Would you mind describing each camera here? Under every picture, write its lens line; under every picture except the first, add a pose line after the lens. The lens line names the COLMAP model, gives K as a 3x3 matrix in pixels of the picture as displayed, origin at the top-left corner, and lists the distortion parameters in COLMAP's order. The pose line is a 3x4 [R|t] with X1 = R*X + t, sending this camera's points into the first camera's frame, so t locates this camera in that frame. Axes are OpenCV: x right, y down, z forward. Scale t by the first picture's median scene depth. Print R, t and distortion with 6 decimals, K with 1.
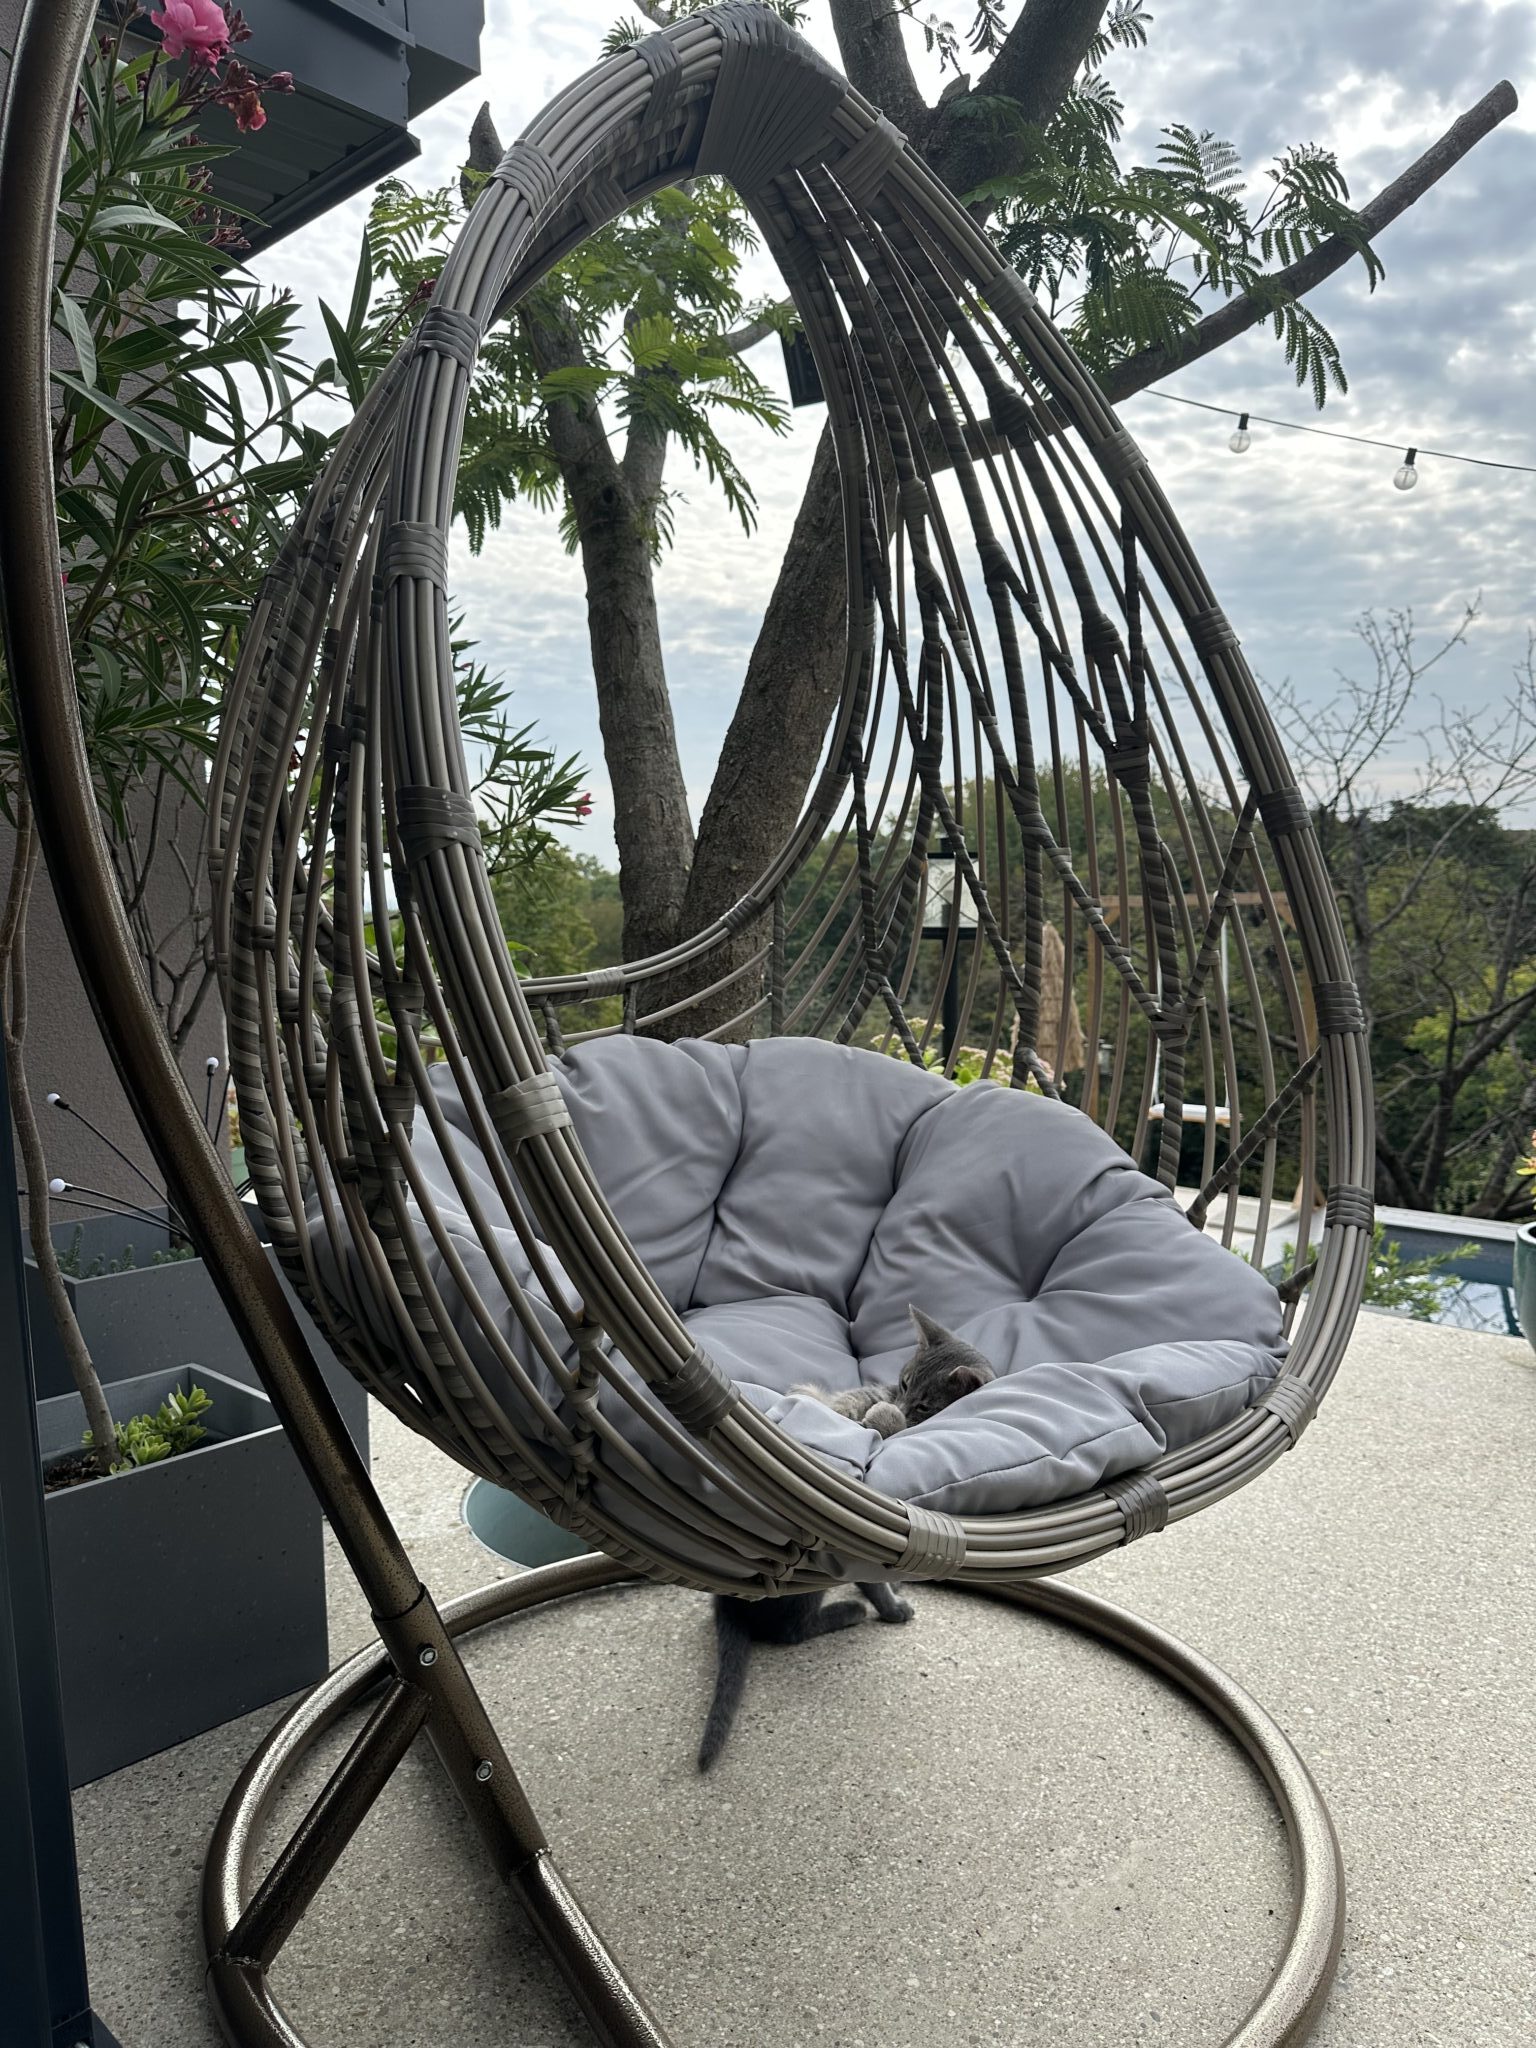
lens RADIAL K [[1431.9, 0, 769.0], [0, 1431.9, 1035.8], [0, 0, 1]] dist [-0.006849, -0.003505]
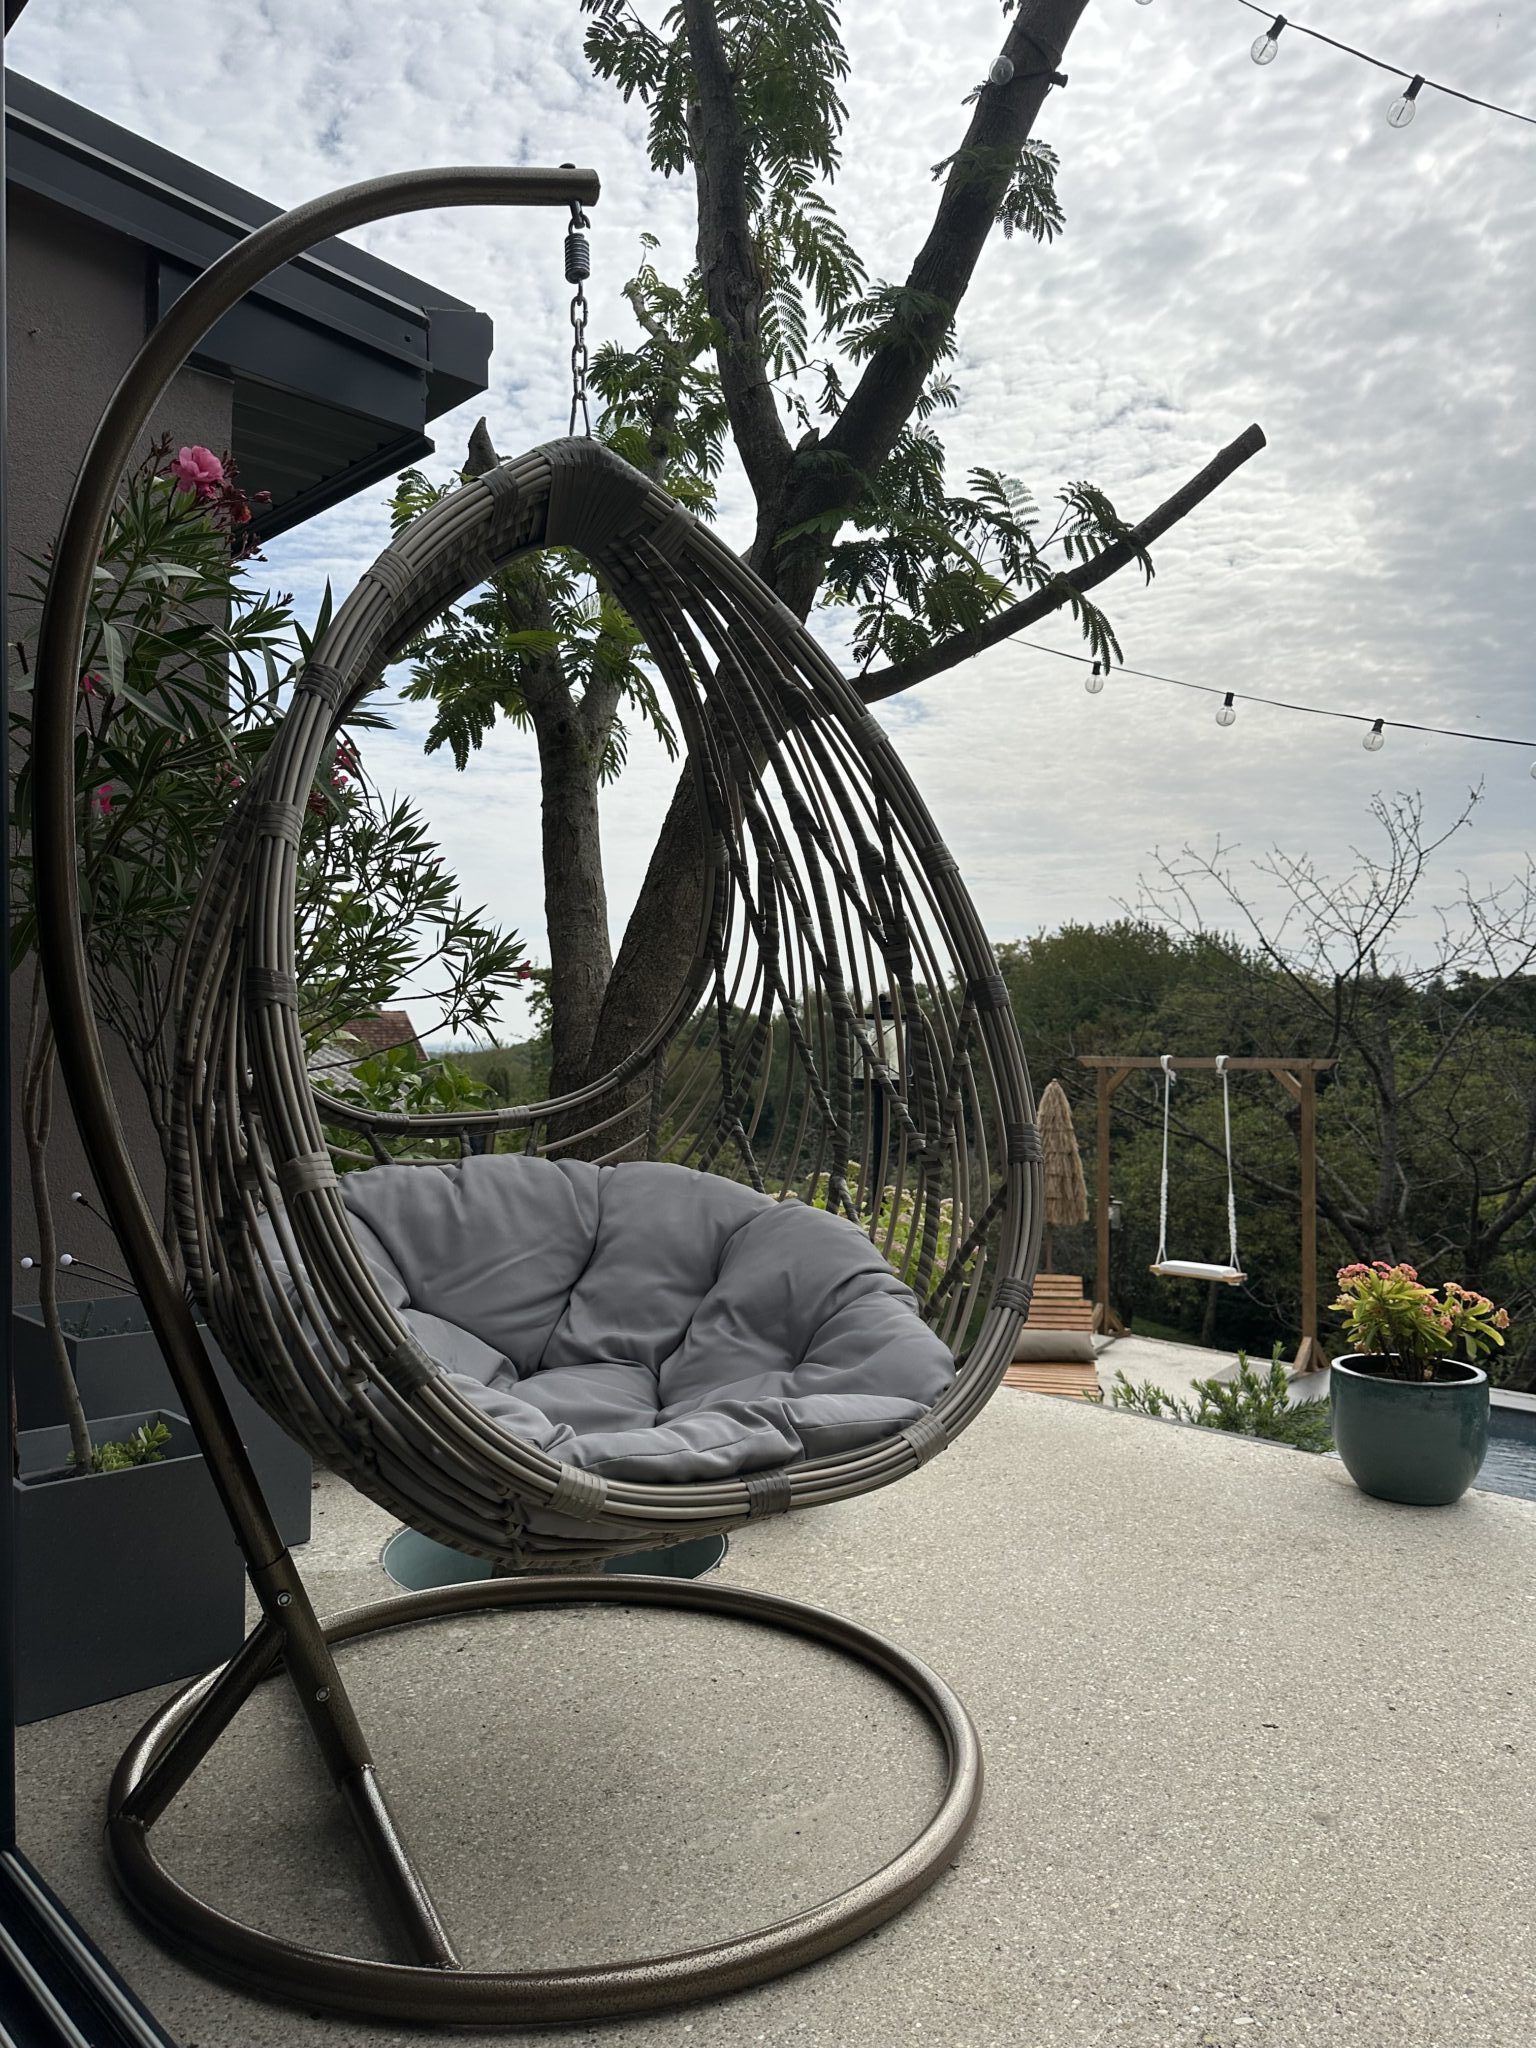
lens RADIAL K [[1431.9, 0, 769.0], [0, 1431.9, 1035.8], [0, 0, 1]] dist [-0.006849, -0.003505]
pose [[0.998385, 0.024844, -0.051093, 0.172917], [-0.030131, 0.993968, -0.105454, 0.018005], [0.048165, 0.106823, 0.993111, -0.240891]]
